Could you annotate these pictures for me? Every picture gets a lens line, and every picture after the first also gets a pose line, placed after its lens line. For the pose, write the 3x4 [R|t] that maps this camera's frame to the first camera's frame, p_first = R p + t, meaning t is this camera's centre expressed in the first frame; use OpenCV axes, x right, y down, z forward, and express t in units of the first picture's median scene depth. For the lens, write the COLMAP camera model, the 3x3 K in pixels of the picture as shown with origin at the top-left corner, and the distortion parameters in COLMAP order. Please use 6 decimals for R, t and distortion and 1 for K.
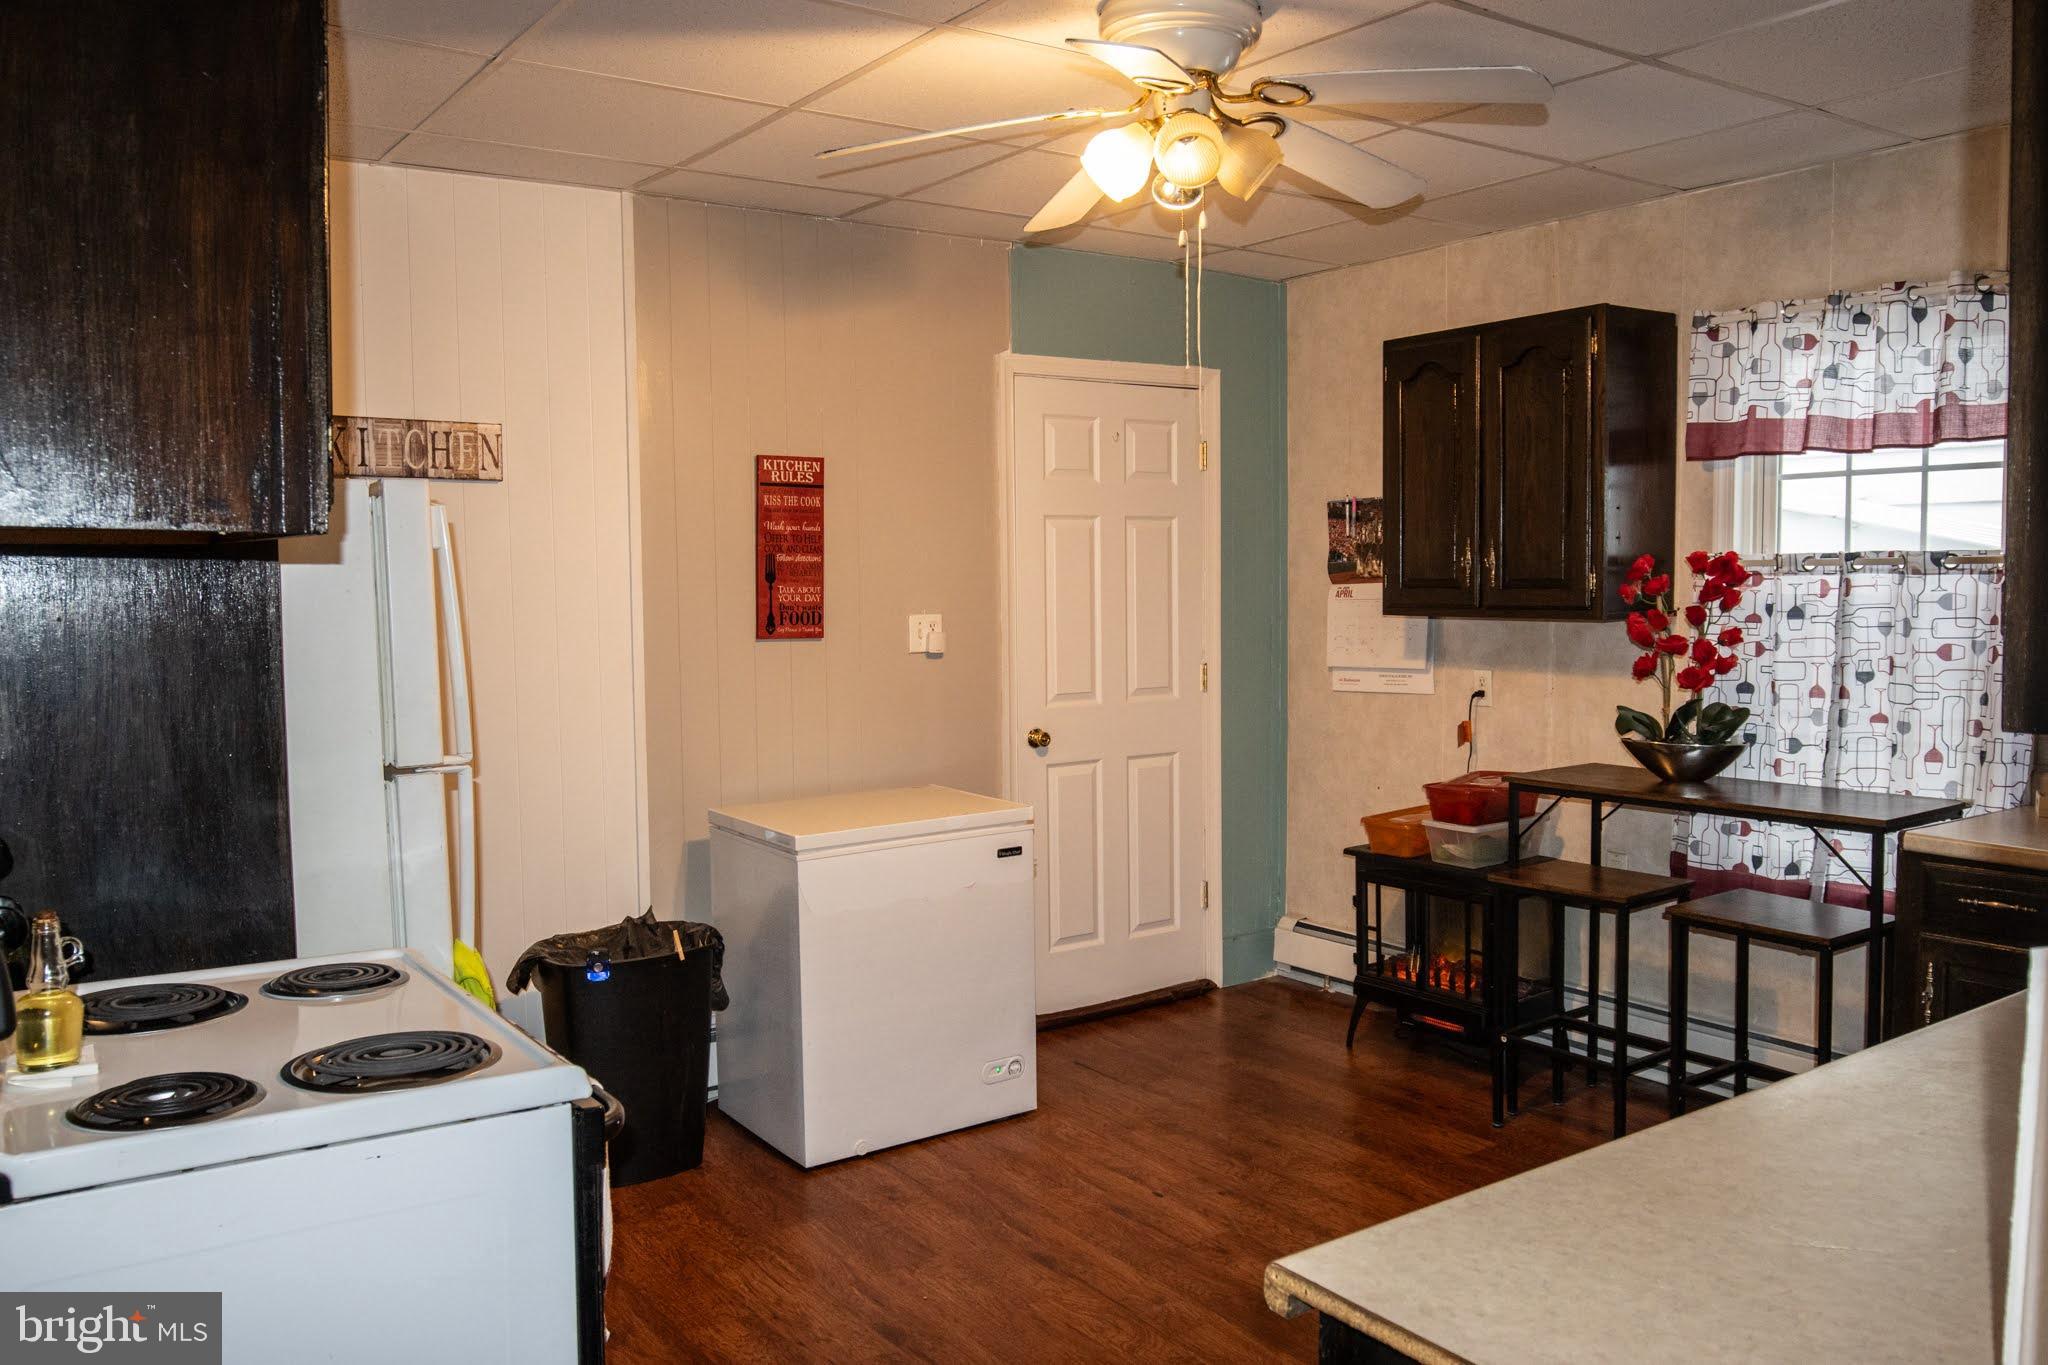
lens RADIAL K [[1572.5, 0, 1024.0], [0, 1572.5, 682.5], [0, 0, 1]] dist [-0.029078, -0.002799]
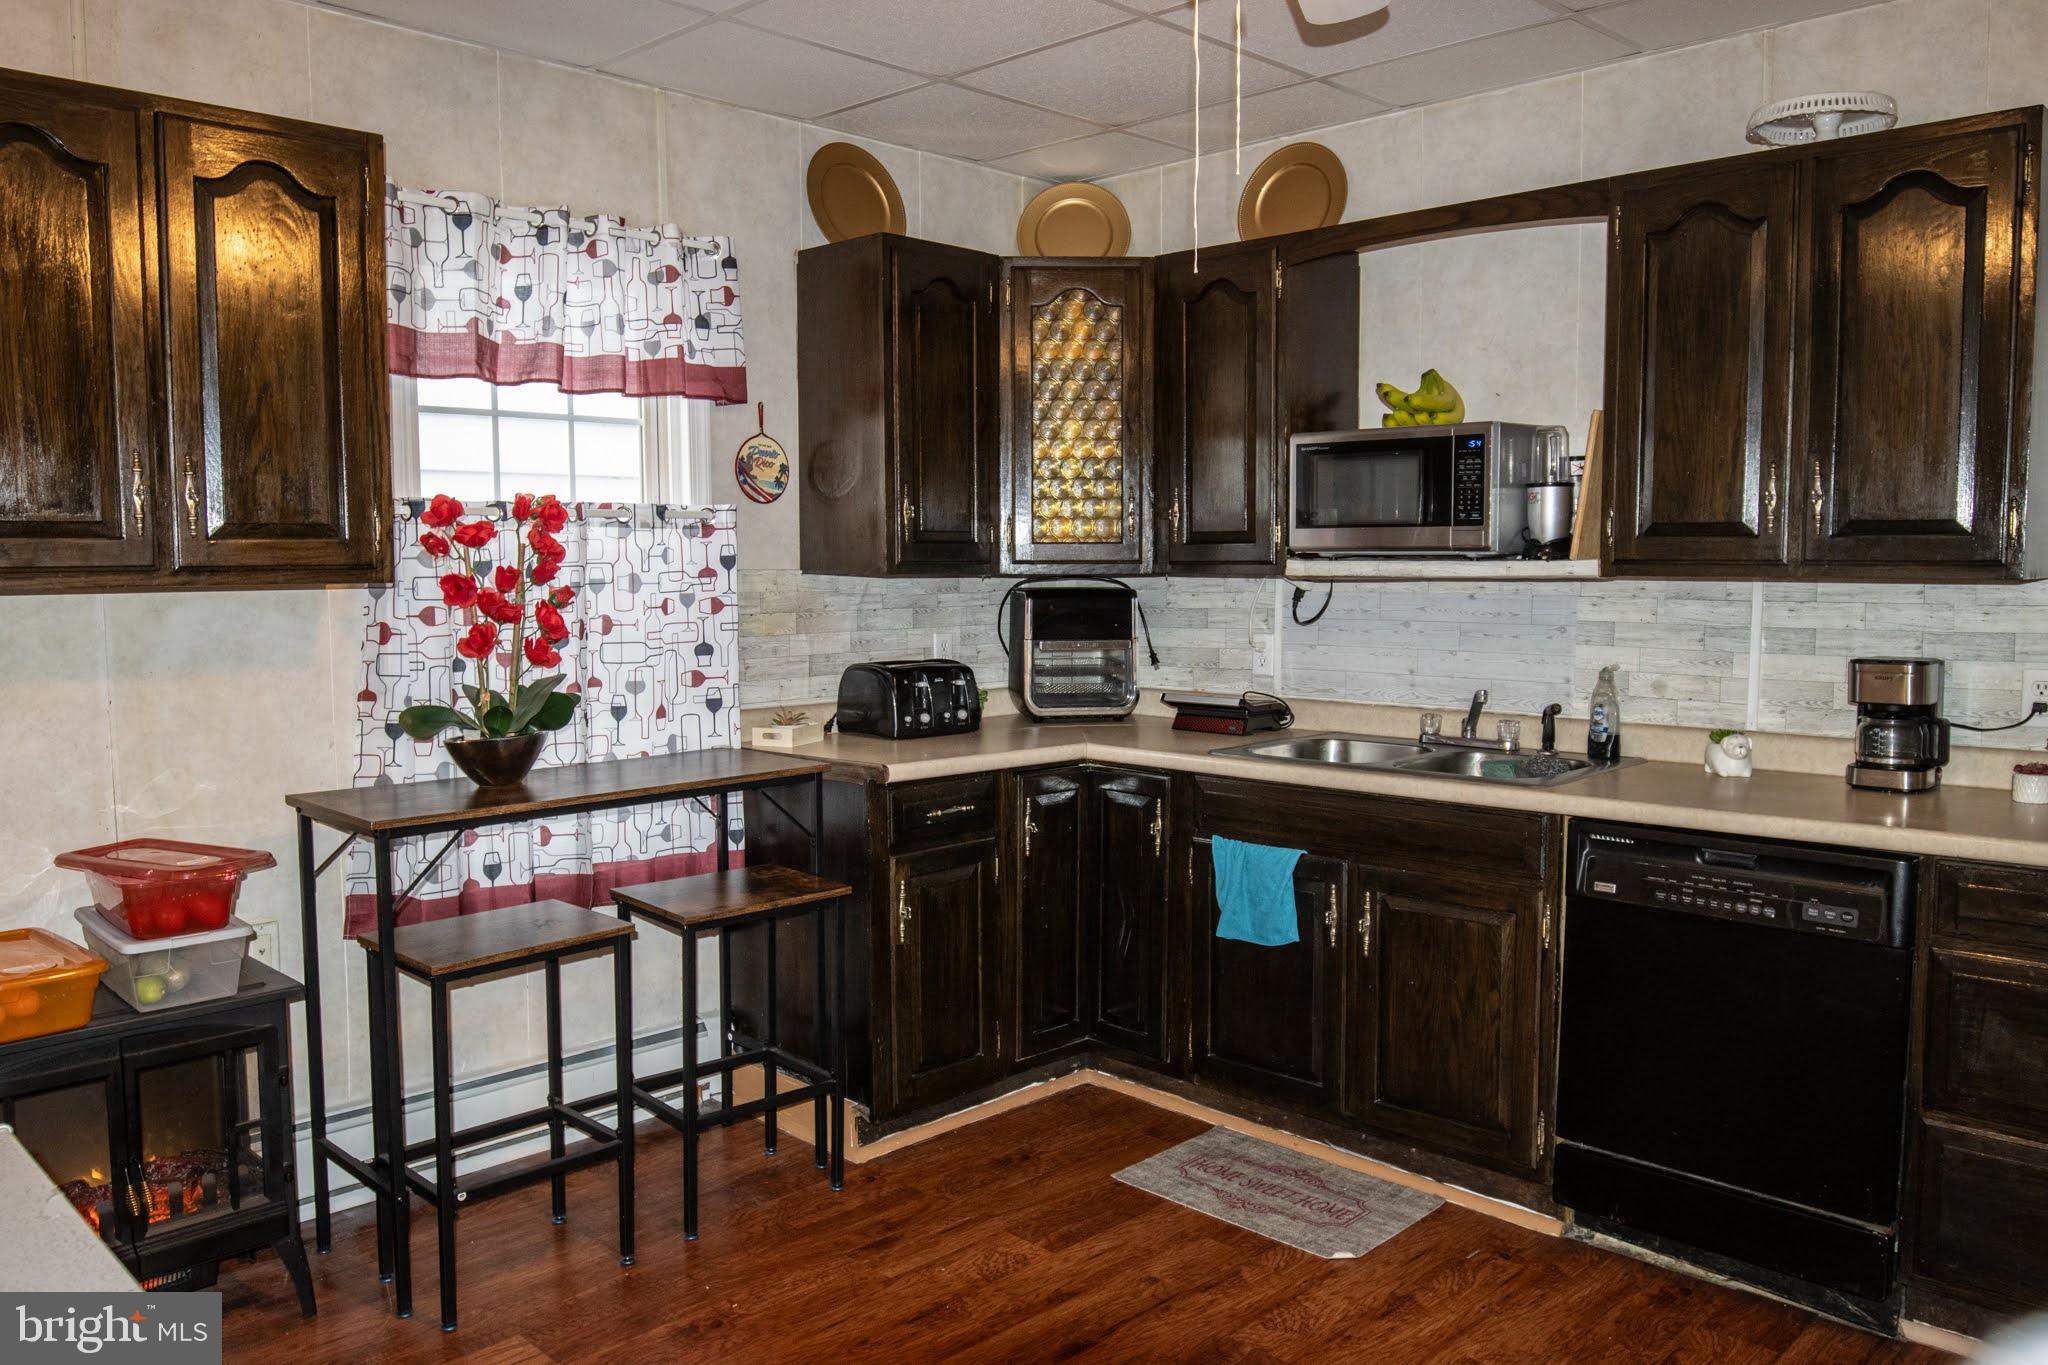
lens RADIAL K [[1572.5, 0, 1024.0], [0, 1572.5, 682.5], [0, 0, 1]] dist [-0.029078, -0.002799]
pose [[-0.181394, -0.071754, 0.980789, -0.419892], [0.069098, 0.993940, 0.085496, -0.039554], [-0.980980, 0.083279, -0.175337, 0.914822]]
